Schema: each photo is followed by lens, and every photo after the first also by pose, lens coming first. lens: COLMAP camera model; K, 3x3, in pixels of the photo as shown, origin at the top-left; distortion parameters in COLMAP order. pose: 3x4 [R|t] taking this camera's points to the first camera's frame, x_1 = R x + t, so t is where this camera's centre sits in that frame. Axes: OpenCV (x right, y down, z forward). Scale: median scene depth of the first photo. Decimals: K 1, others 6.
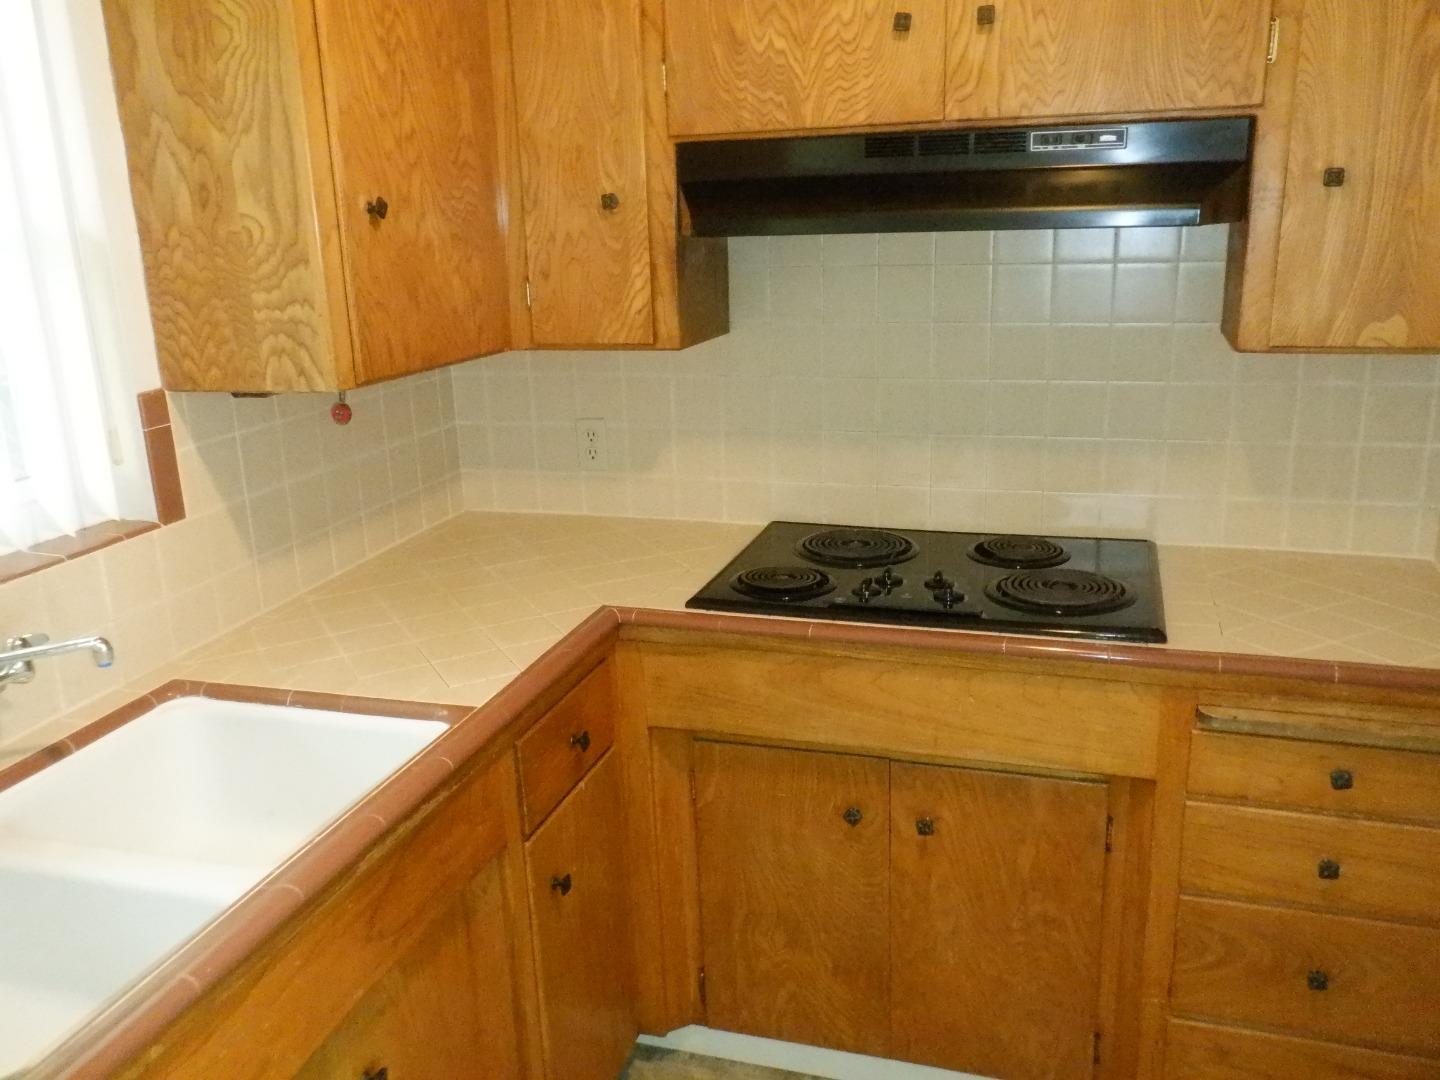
lens RADIAL K [[1185.0, 0, 740.1], [0, 1185.0, 533.4], [0, 0, 1]] dist [0.005687, 0.007586]
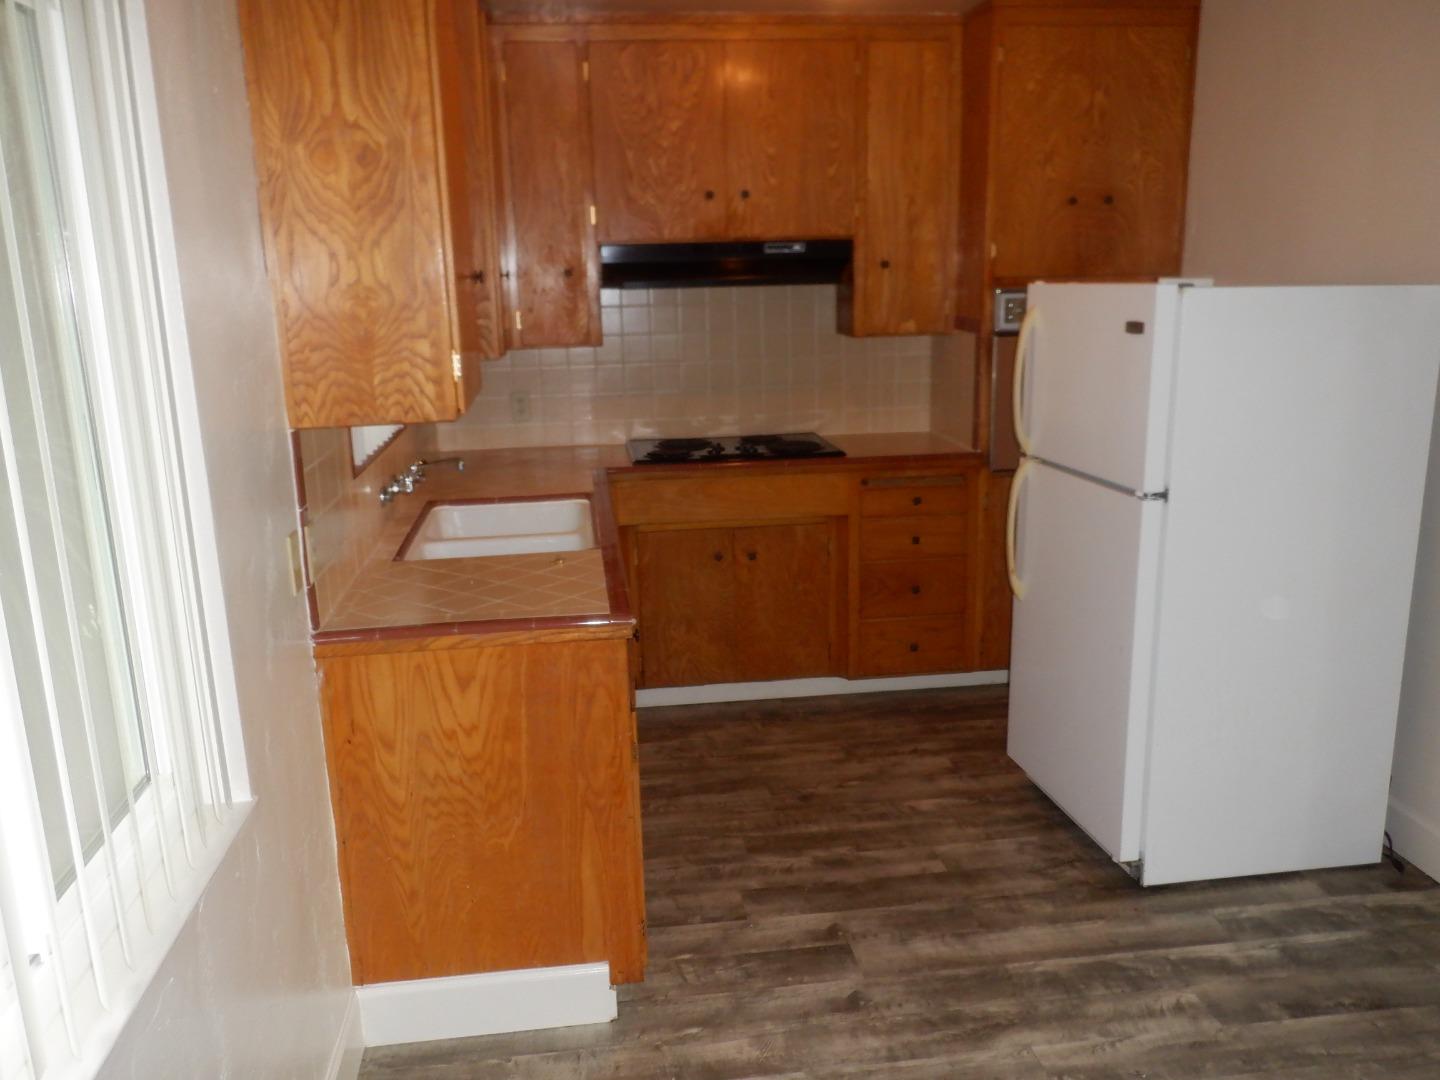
lens RADIAL K [[1193.9, 0, 720.0], [0, 1193.9, 540.0], [0, 0, 1]] dist [0.030064, 0.001867]
pose [[0.912619, -0.084707, 0.399940, -0.810402], [0.108944, 0.993313, -0.038216, 0.309861], [-0.394028, 0.078448, 0.915744, -1.039929]]
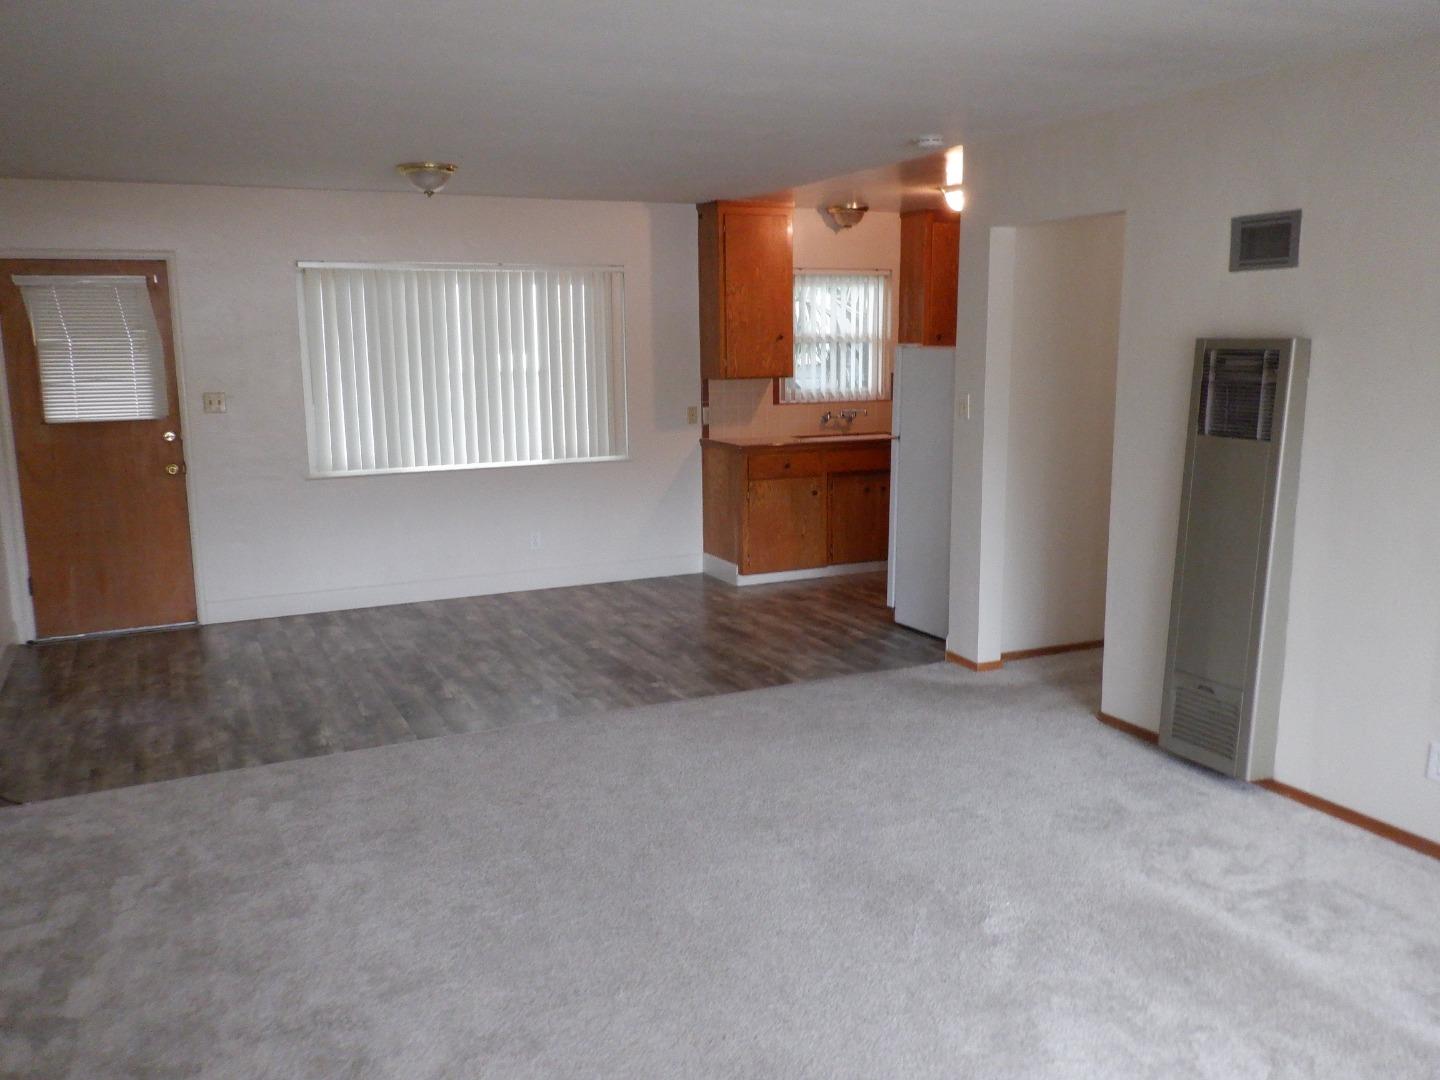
lens RADIAL K [[1185.0, 0, 740.1], [0, 1185.0, 533.4], [0, 0, 1]] dist [0.005687, 0.007586]
pose [[0.674103, 0.140349, -0.725181, 2.539944], [-0.209274, 0.977843, -0.005285, 0.640823], [0.708371, 0.155324, 0.688538, -2.507406]]
